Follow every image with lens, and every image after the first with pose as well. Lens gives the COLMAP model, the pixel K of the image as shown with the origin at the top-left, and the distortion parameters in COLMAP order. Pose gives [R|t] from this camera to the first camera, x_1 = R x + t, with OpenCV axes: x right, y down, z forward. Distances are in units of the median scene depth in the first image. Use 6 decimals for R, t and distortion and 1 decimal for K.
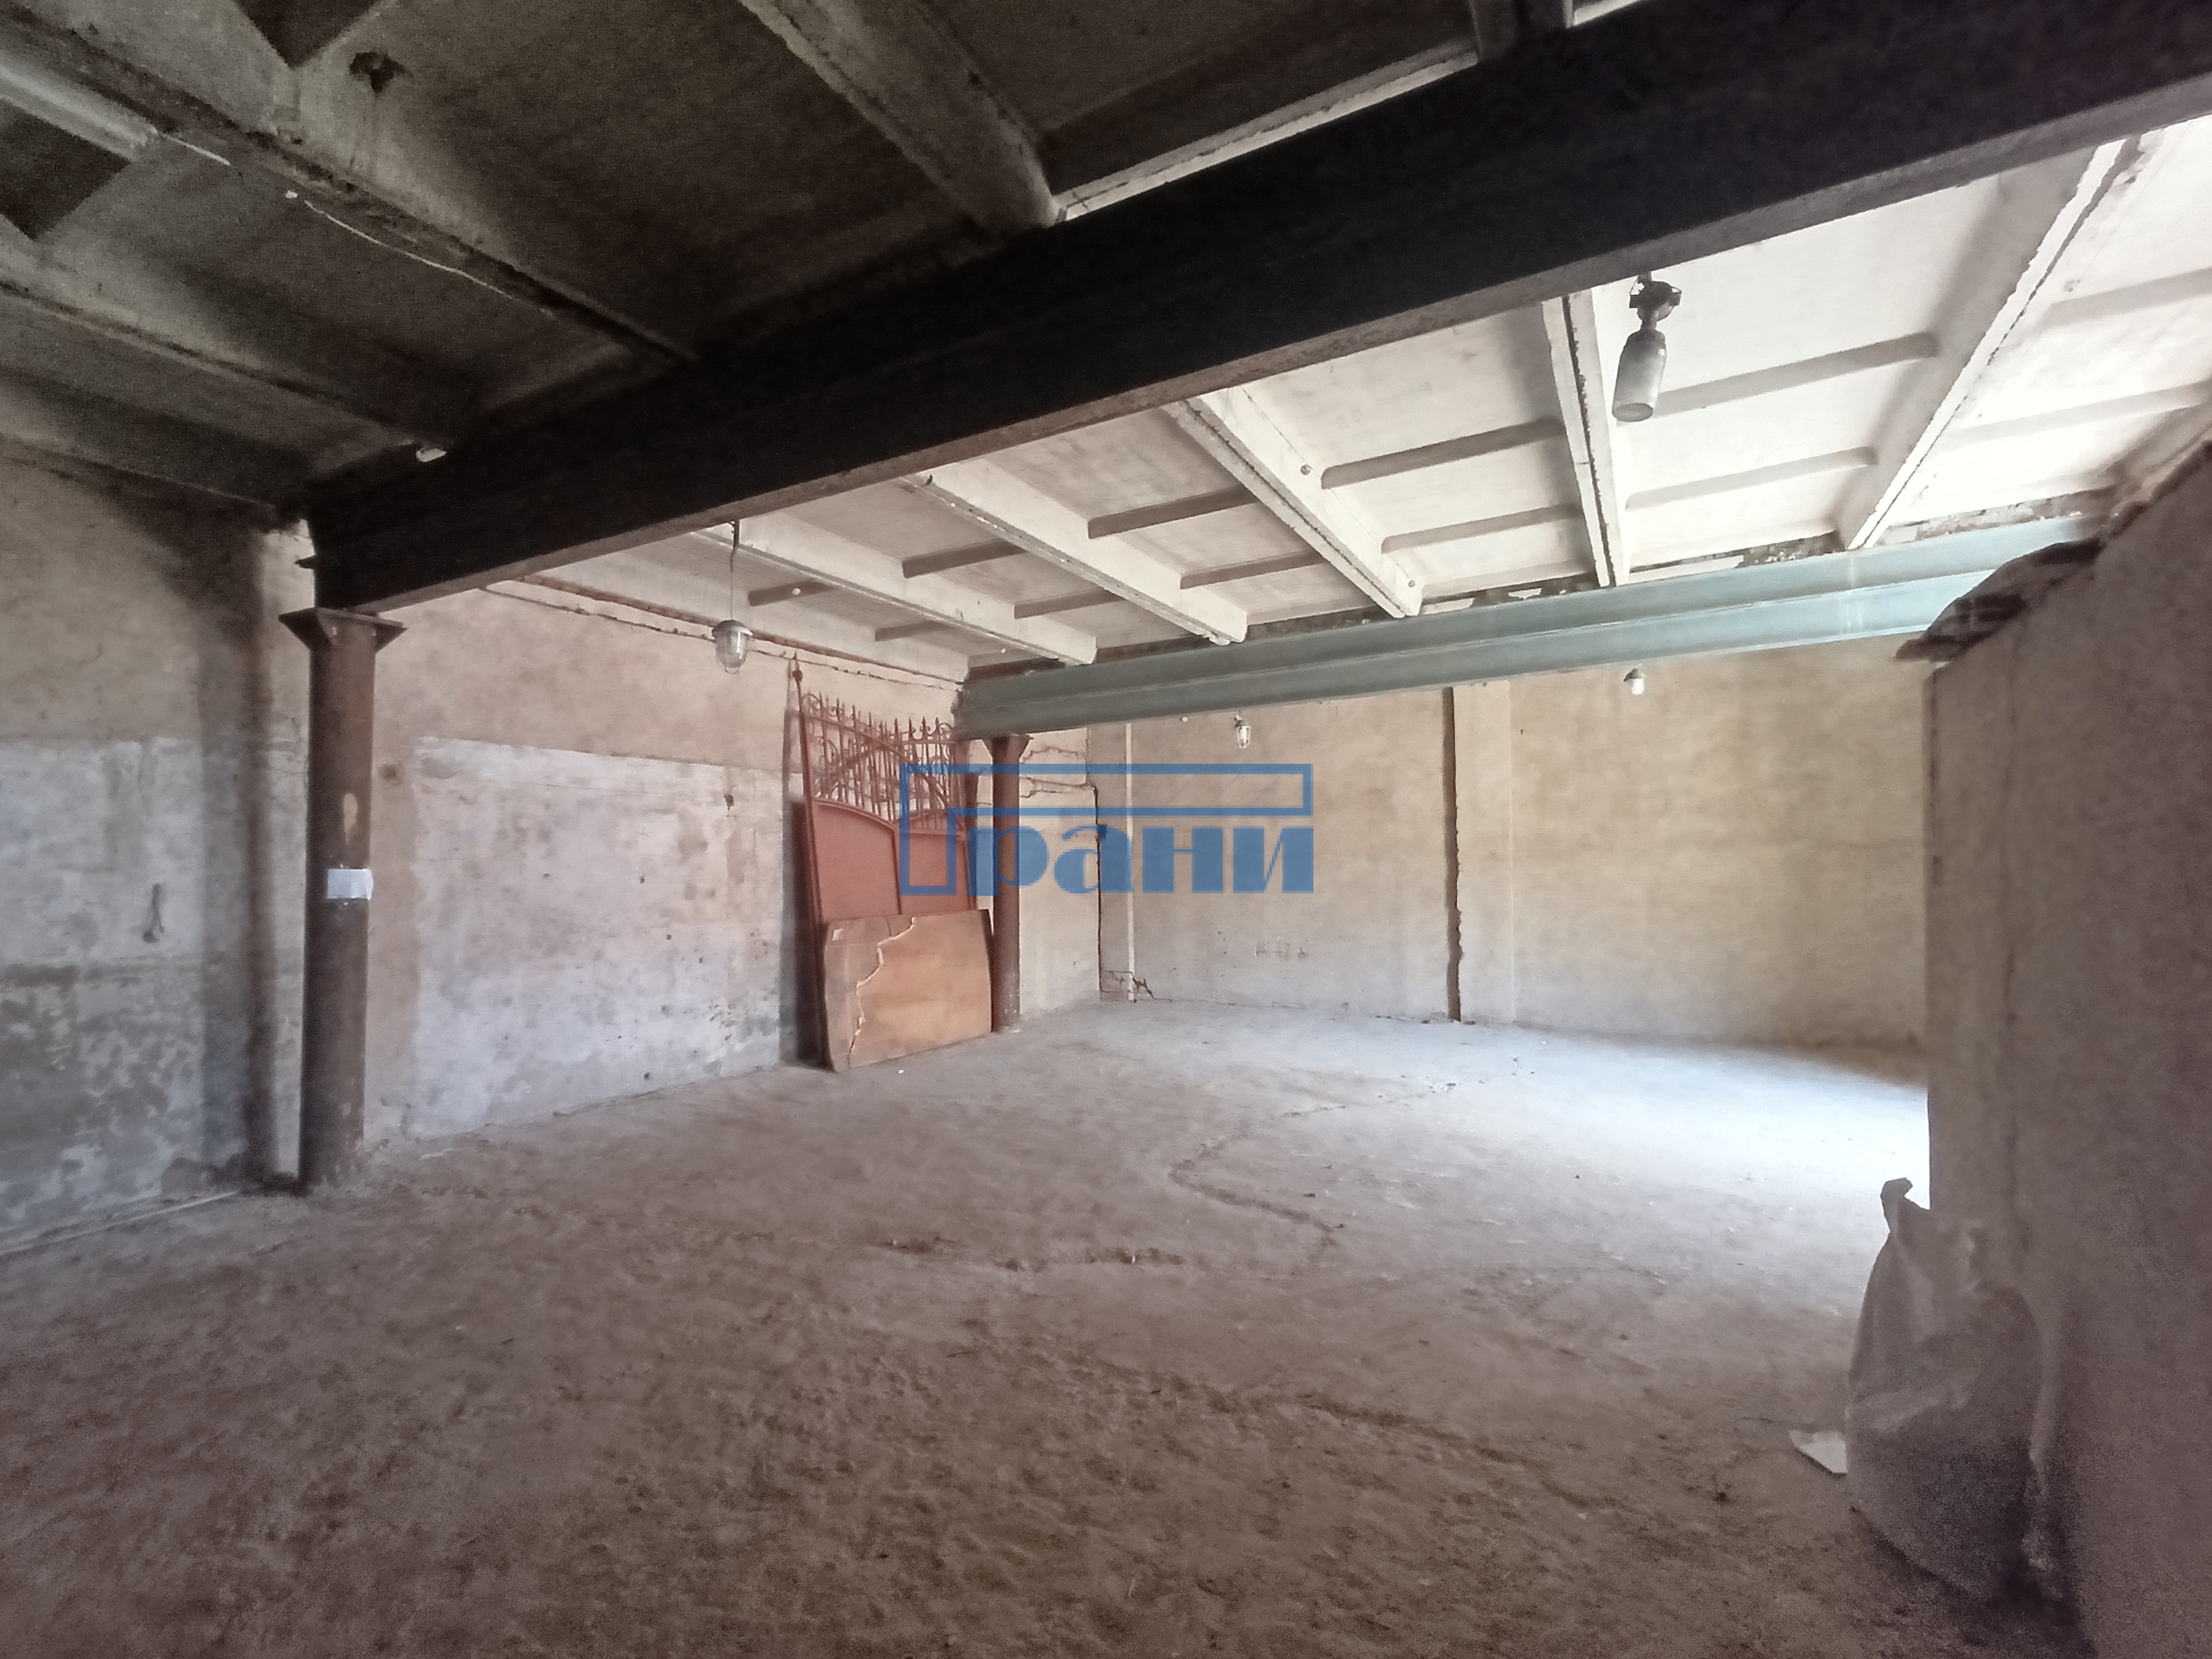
lens RADIAL K [[1022.1, 0, 1064.7], [0, 1022.1, 825.6], [0, 0, 1]] dist [-0.000521, 0.012010]
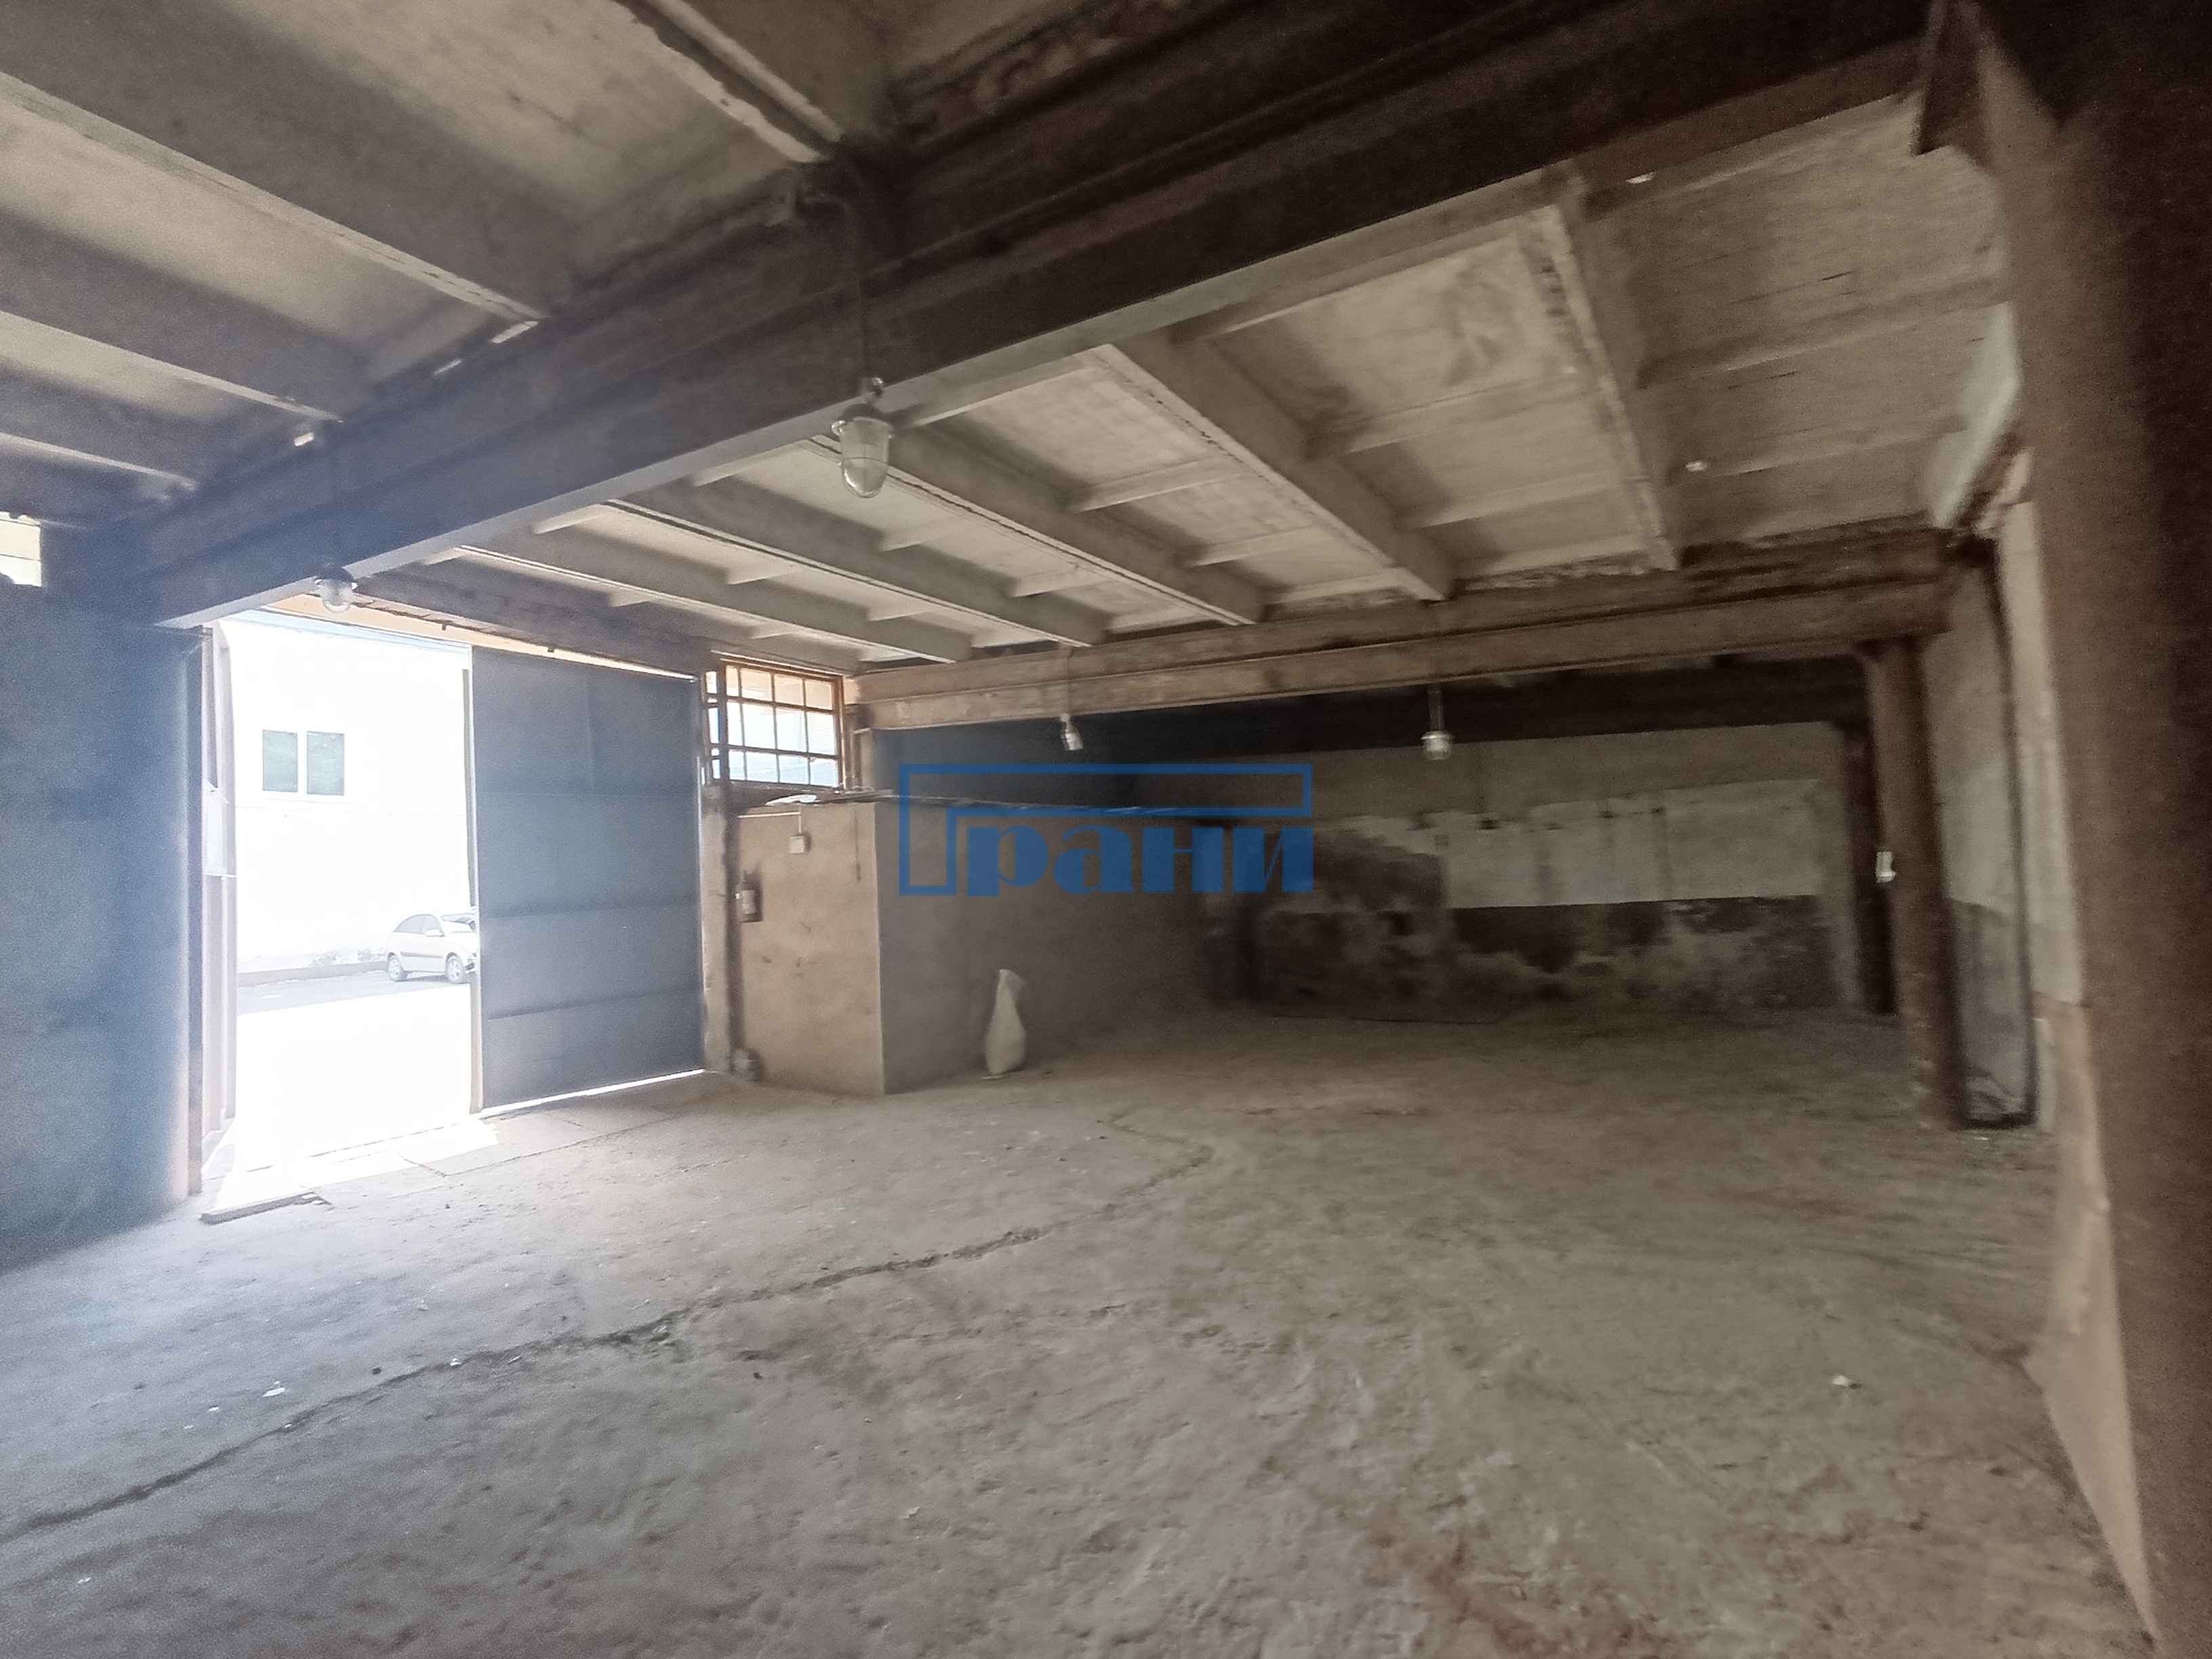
lens RADIAL K [[1042.2, 0, 1044.0], [0, 1042.2, 816.8], [0, 0, 1]] dist [0.013199, -0.000096]
pose [[-0.995945, 0.040760, 0.080205, 0.197972], [0.033338, 0.995220, -0.091795, 0.083975], [-0.083563, -0.088749, -0.992543, 2.380041]]
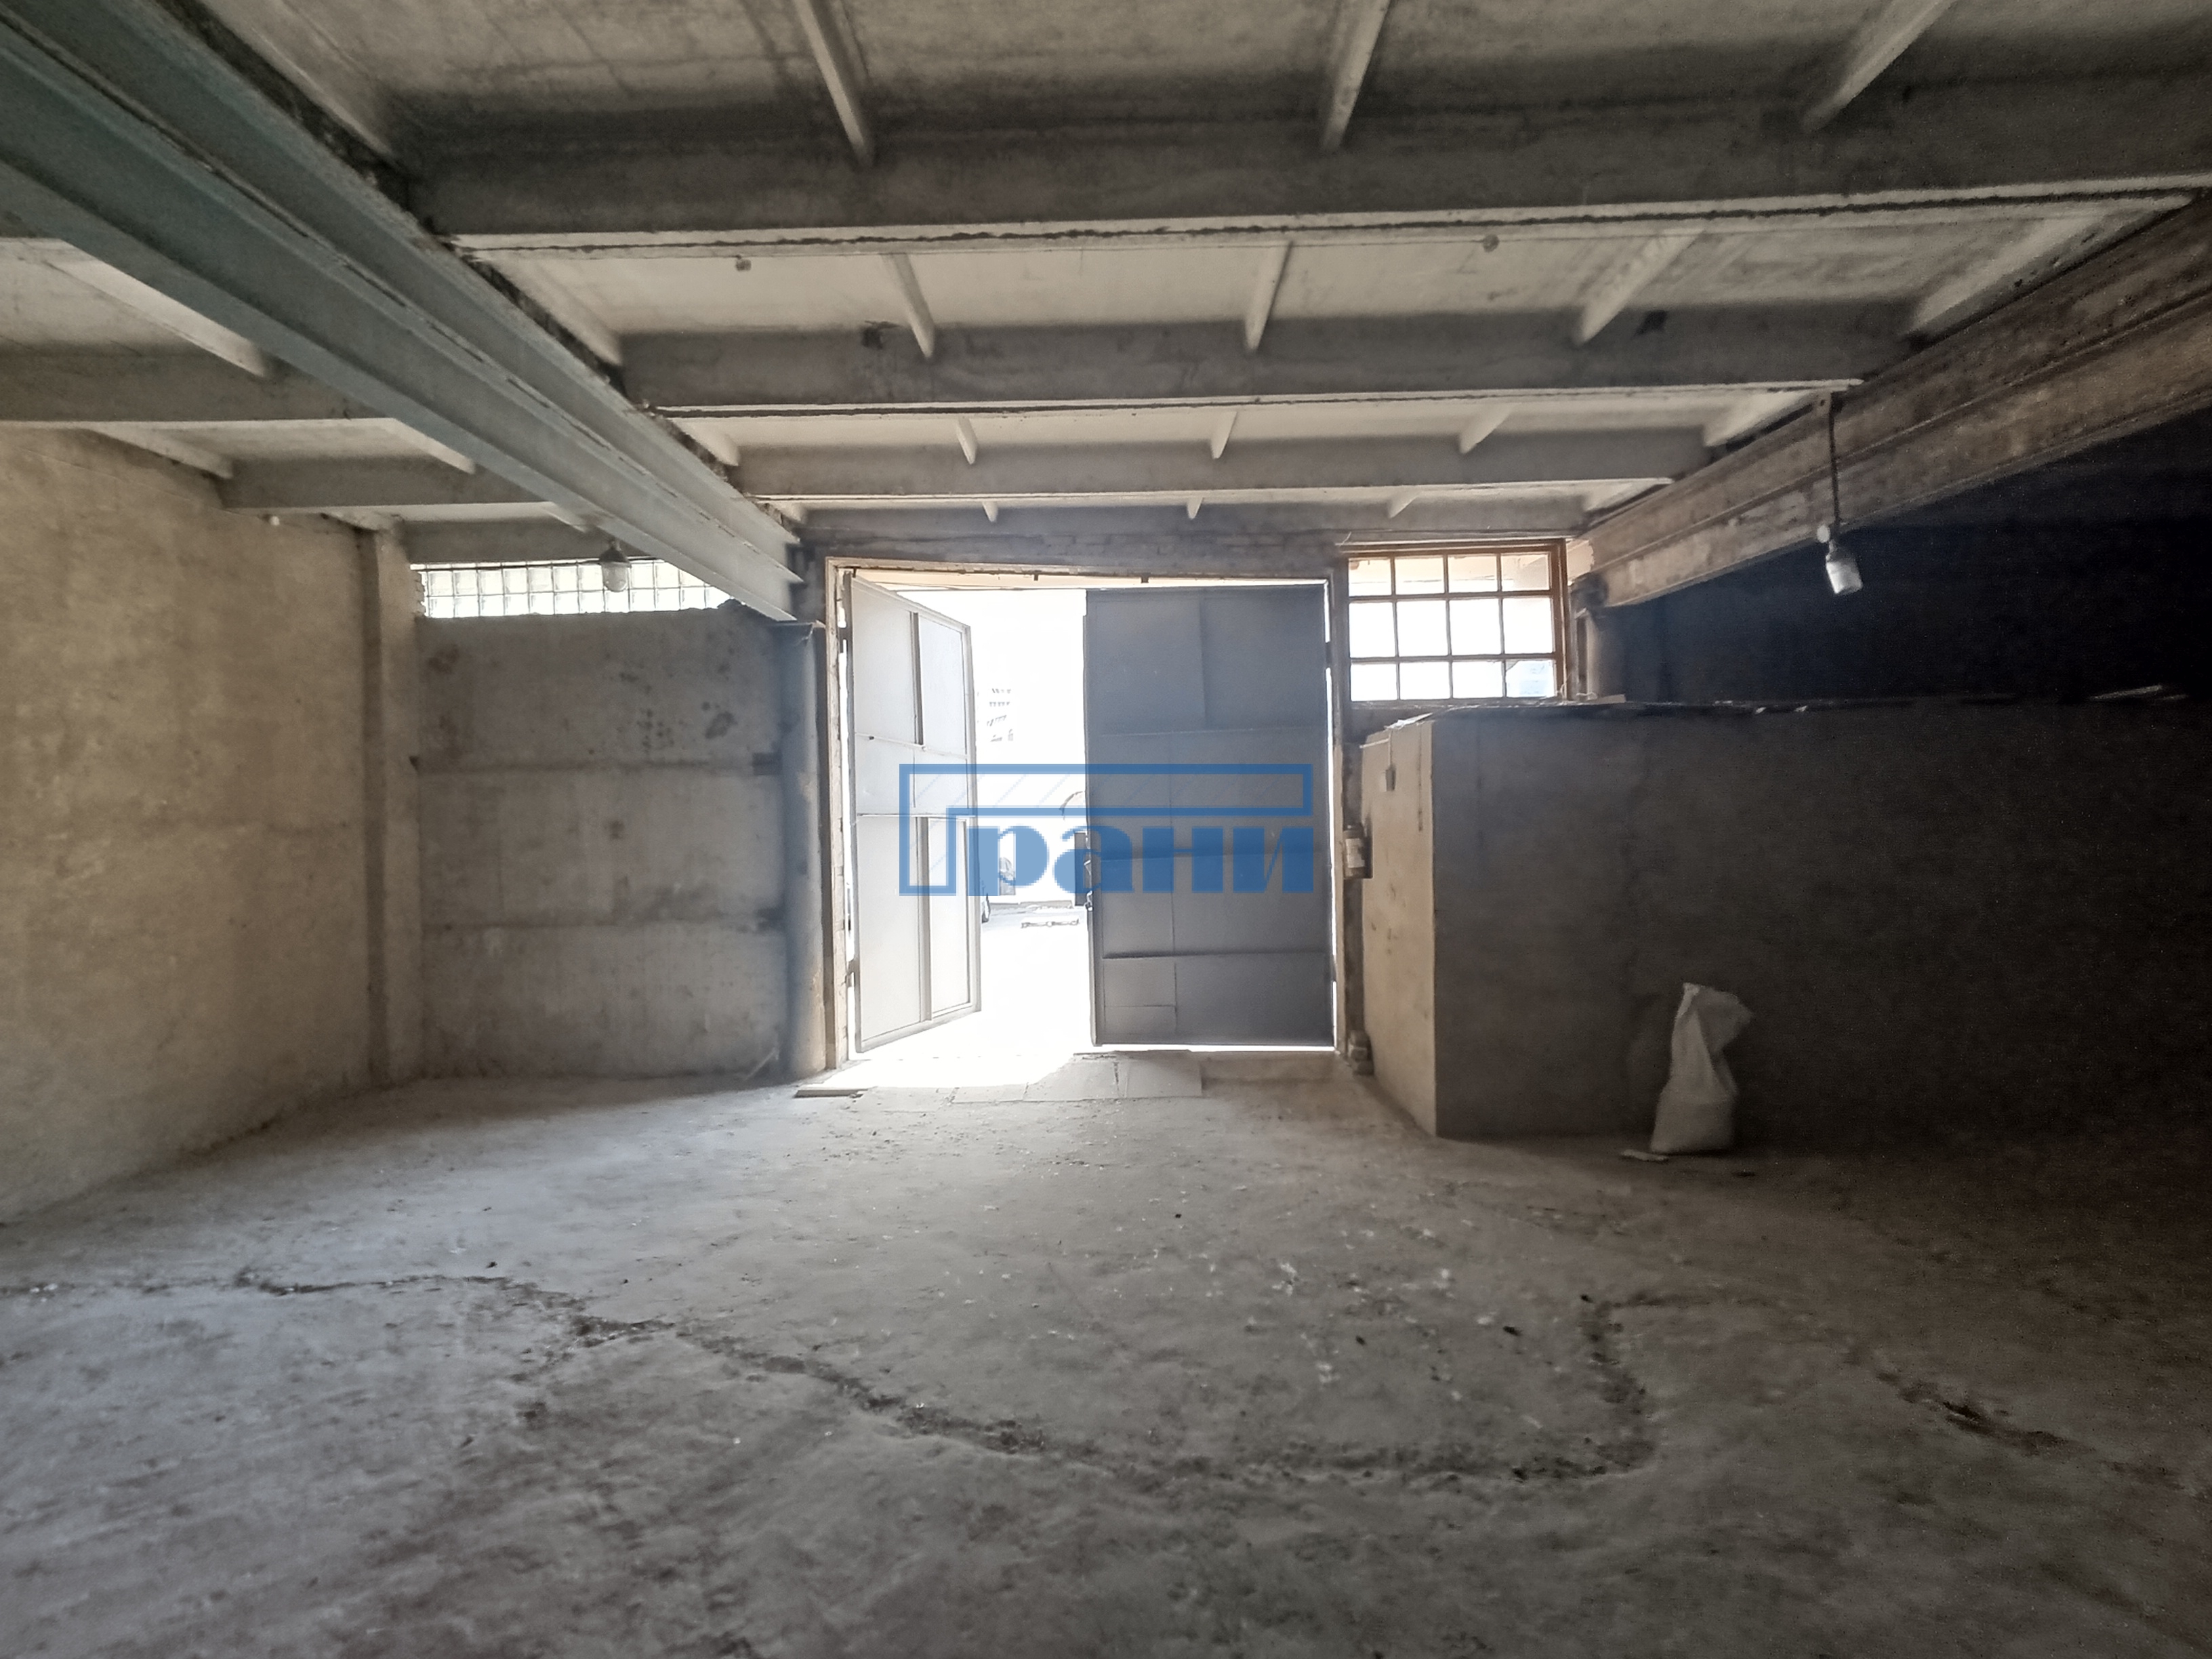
lens RADIAL K [[1044.3, 0, 1096.6], [0, 1044.3, 835.8], [0, 0, 1]] dist [-0.003406, 0.007102]
pose [[-0.481513, 0.008226, 0.876401, -0.240207], [-0.013423, 0.999769, -0.016759, 0.051583], [-0.876336, -0.019833, -0.481291, 1.616715]]
